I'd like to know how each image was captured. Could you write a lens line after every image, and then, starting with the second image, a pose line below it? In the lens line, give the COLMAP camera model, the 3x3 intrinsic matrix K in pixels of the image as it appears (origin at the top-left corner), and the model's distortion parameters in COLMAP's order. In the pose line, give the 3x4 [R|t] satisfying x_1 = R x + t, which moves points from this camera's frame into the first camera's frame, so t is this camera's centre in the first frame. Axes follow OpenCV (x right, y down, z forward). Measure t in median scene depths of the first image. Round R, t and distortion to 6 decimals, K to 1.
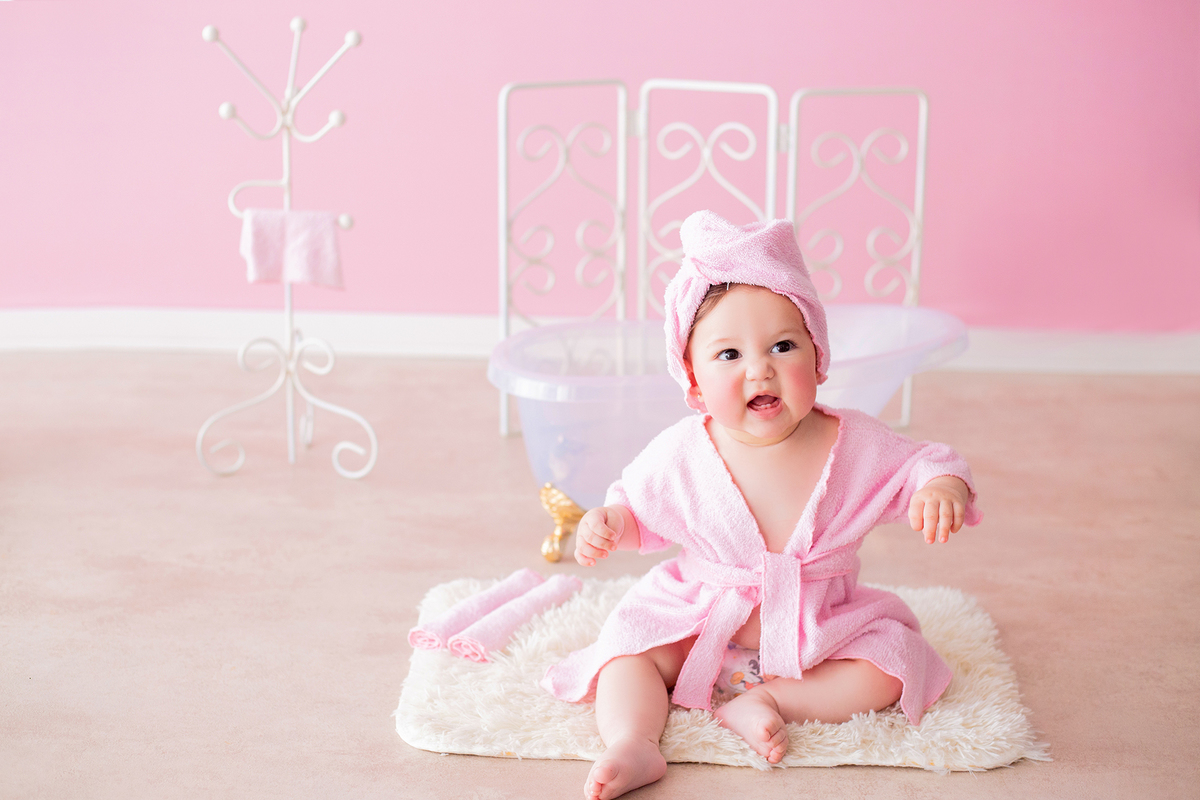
lens RADIAL K [[1729.5, 0, 574.9], [0, 1729.5, 399.4], [0, 0, 1]] dist [-0.119910, -0.107504]
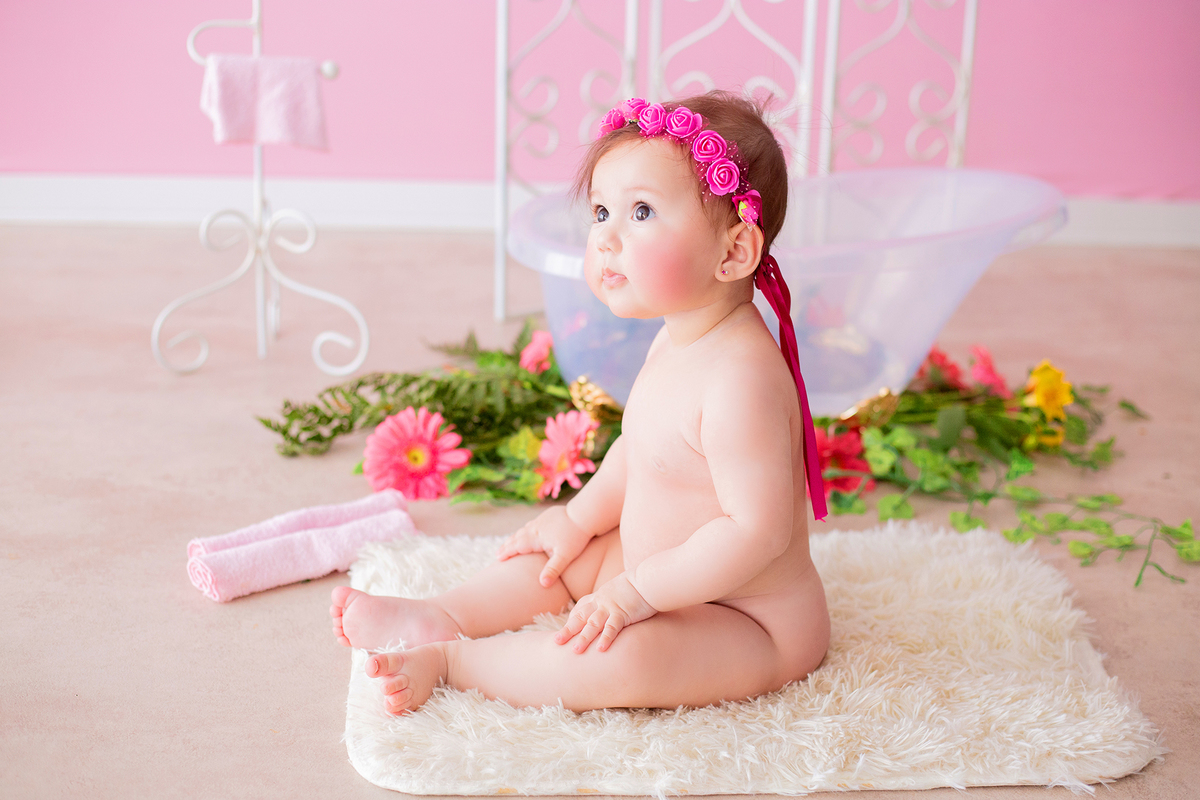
lens RADIAL K [[1729.5, 0, 574.9], [0, 1729.5, 399.4], [0, 0, 1]] dist [-0.119910, -0.107504]
pose [[0.995515, -0.013342, 0.093663, -0.105729], [0.005963, 0.996887, 0.078624, -0.009489], [-0.094421, -0.077713, 0.992495, 0.167563]]
